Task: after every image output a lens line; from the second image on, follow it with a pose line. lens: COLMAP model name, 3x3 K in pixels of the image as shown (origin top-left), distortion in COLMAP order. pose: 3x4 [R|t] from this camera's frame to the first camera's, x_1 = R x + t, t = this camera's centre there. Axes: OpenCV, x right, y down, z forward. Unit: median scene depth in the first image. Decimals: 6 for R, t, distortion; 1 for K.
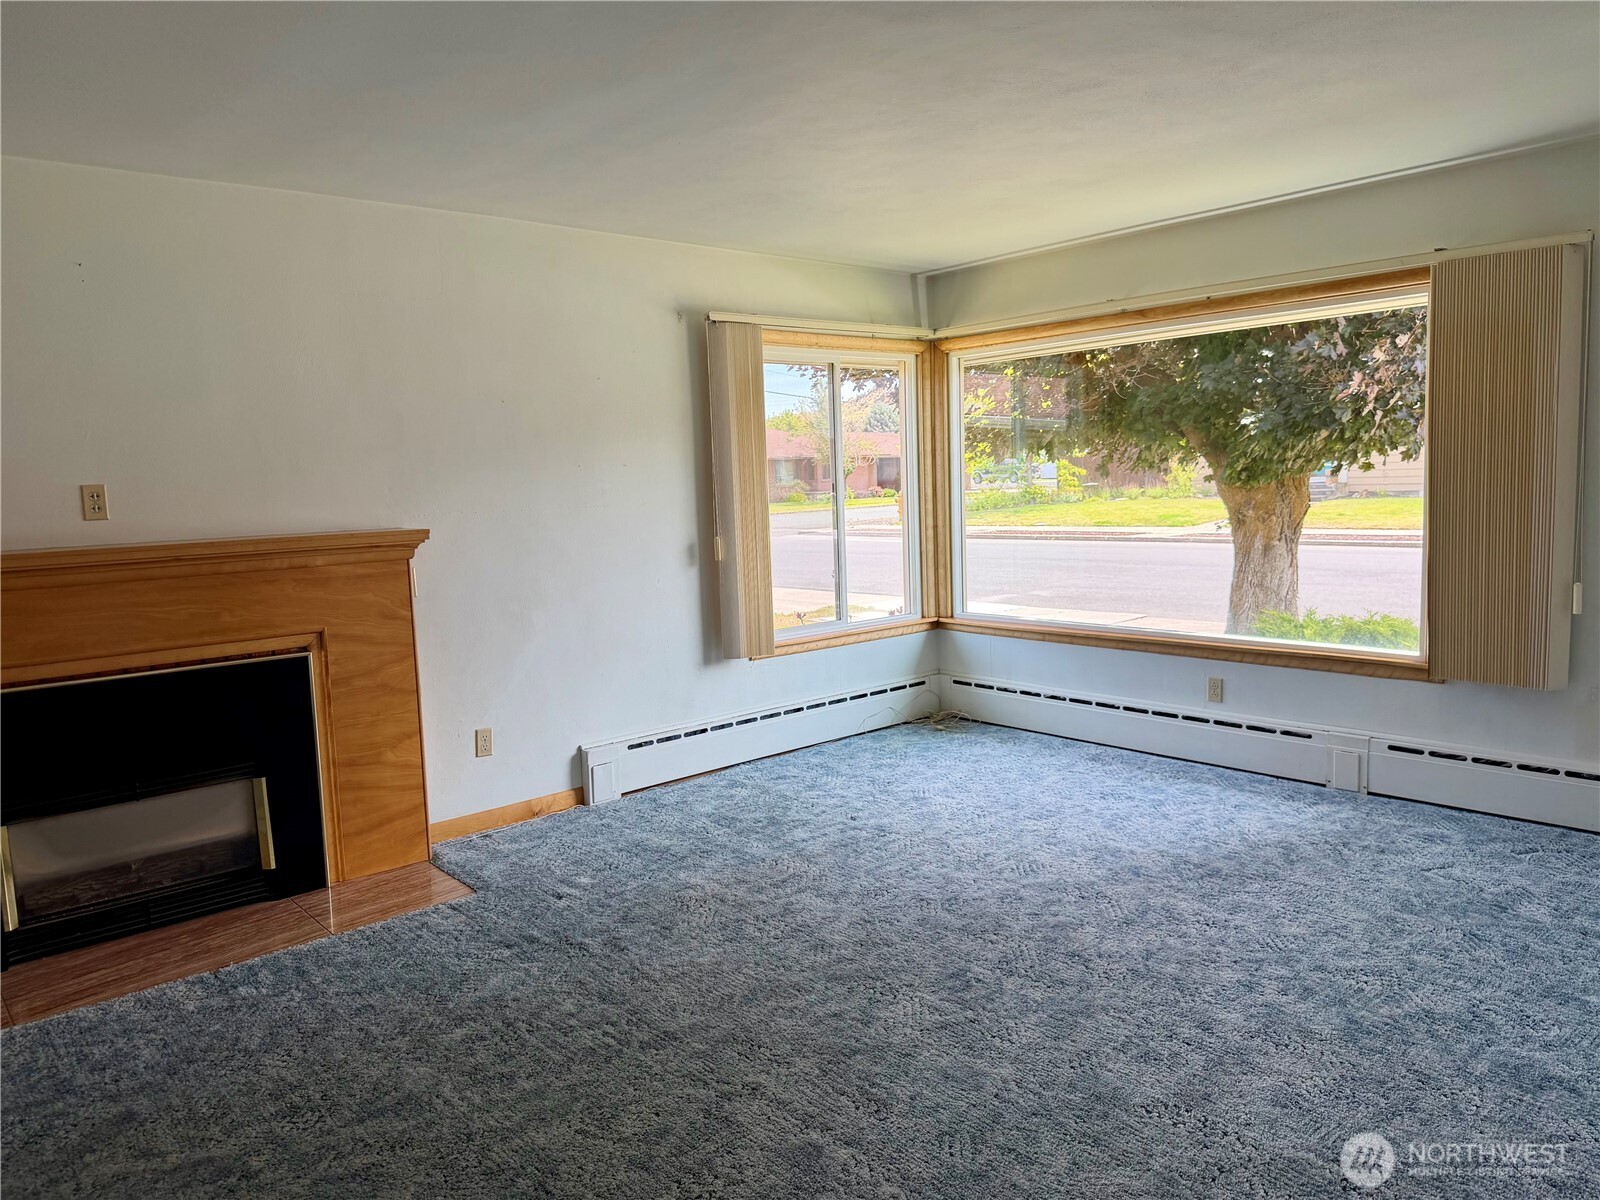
lens RADIAL K [[1122.3, 0, 796.3], [0, 1122.3, 598.4], [0, 0, 1]] dist [0.112001, -0.176247]
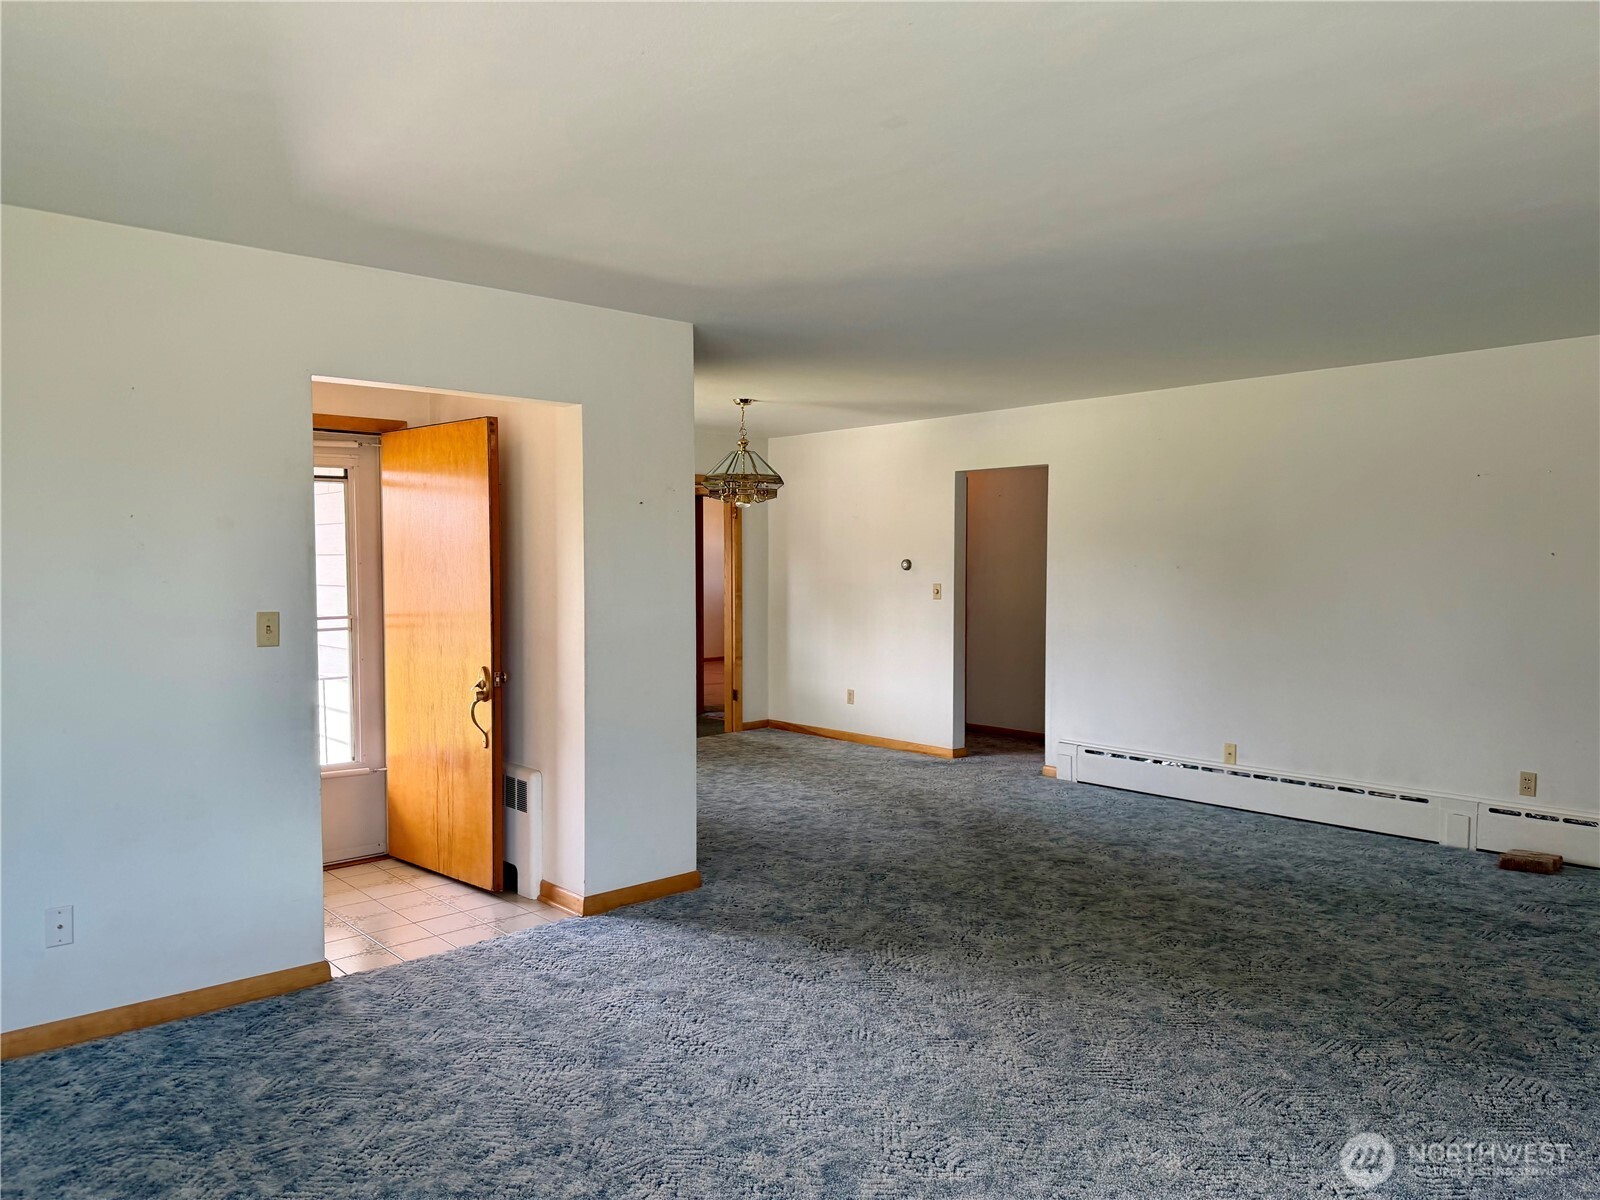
lens RADIAL K [[1105.0, 0, 793.0], [0, 1105.0, 608.4], [0, 0, 1]] dist [0.067471, -0.094009]
pose [[-0.999132, 0.040525, -0.009631, 0.110119], [0.038573, 0.987433, 0.153257, -0.130082], [0.015721, 0.152752, -0.988139, 1.126998]]
